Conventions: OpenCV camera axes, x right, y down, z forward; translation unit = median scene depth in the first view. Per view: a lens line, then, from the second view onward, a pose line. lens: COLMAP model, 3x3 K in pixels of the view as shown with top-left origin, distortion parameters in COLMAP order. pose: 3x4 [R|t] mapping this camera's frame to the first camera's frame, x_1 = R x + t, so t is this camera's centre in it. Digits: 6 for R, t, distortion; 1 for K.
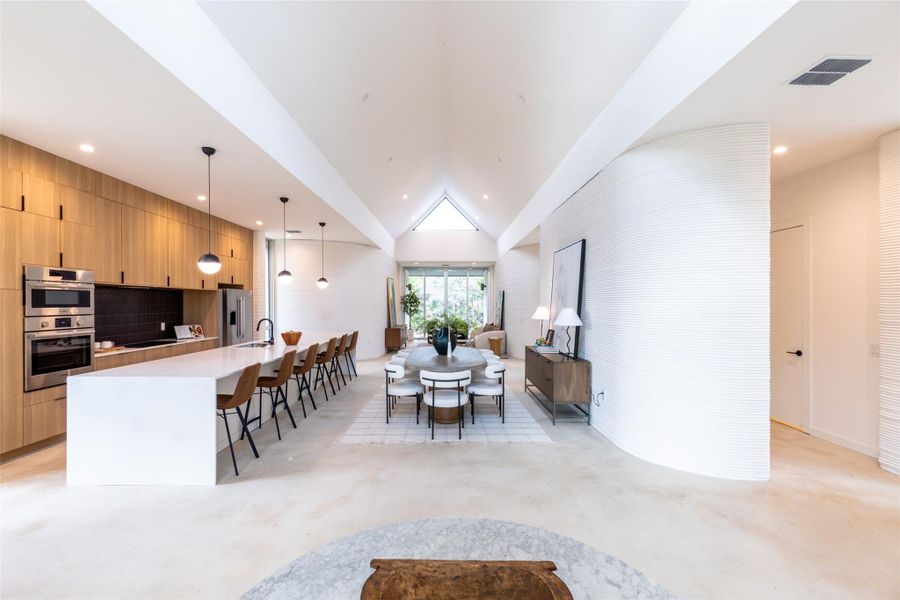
lens RADIAL K [[423.0, 0, 464.8], [0, 423.0, 304.7], [0, 0, 1]] dist [-0.001690, -0.000075]
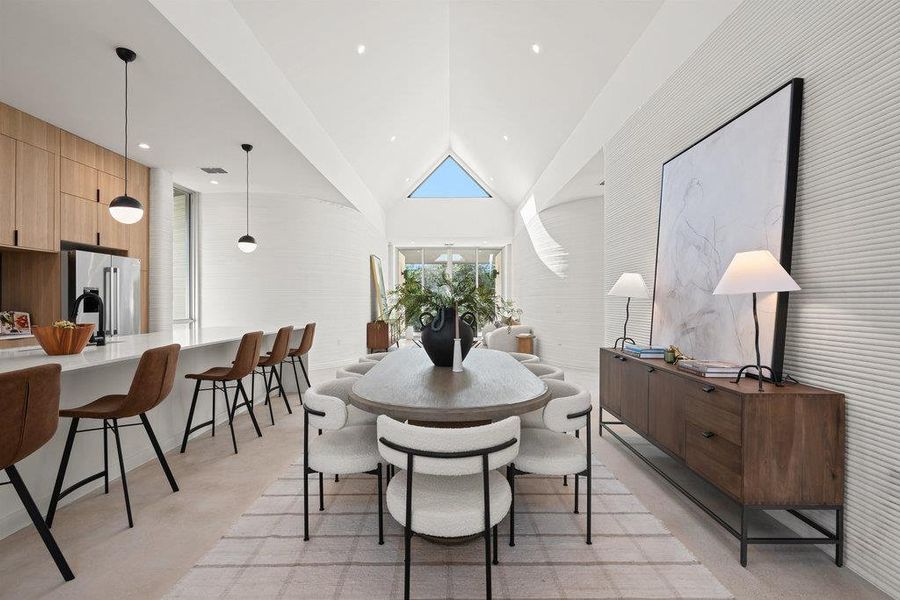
lens RADIAL K [[426.7, 0, 450.0], [0, 426.7, 300.0], [0, 0, 1]] dist [0.001514, -0.000805]
pose [[0.998689, -0.006861, -0.050722, -0.022140], [0.006290, 0.999915, -0.011415, 0.057465], [0.050796, 0.011081, 0.998648, 0.611372]]
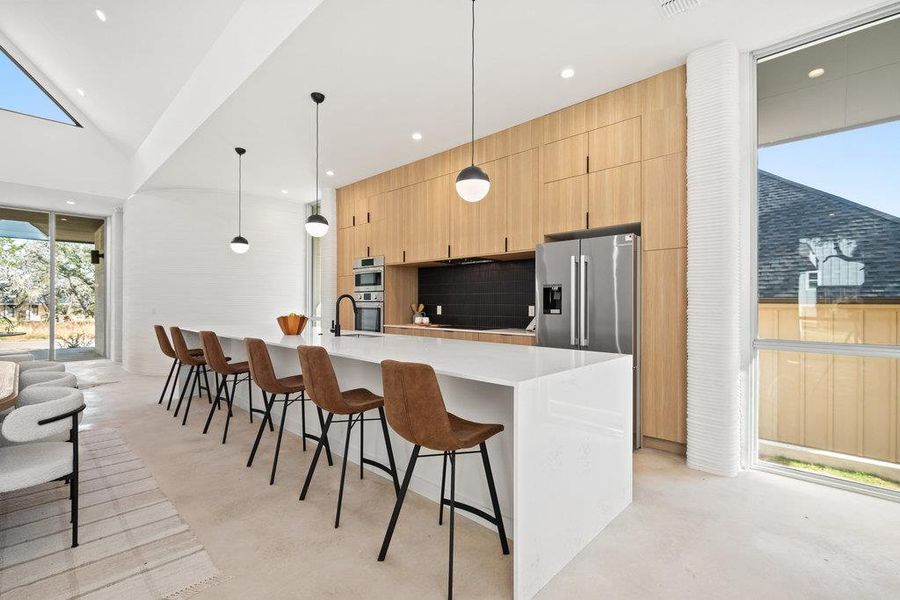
lens RADIAL K [[410.4, 0, 418.9], [0, 410.4, 300.6], [0, 0, 1]] dist [-0.000774, -0.000083]
pose [[-0.744067, -0.010209, -0.668027, -0.152681], [-0.007964, 0.999948, -0.006410, 0.052599], [0.668058, 0.000551, -0.744109, 1.796362]]
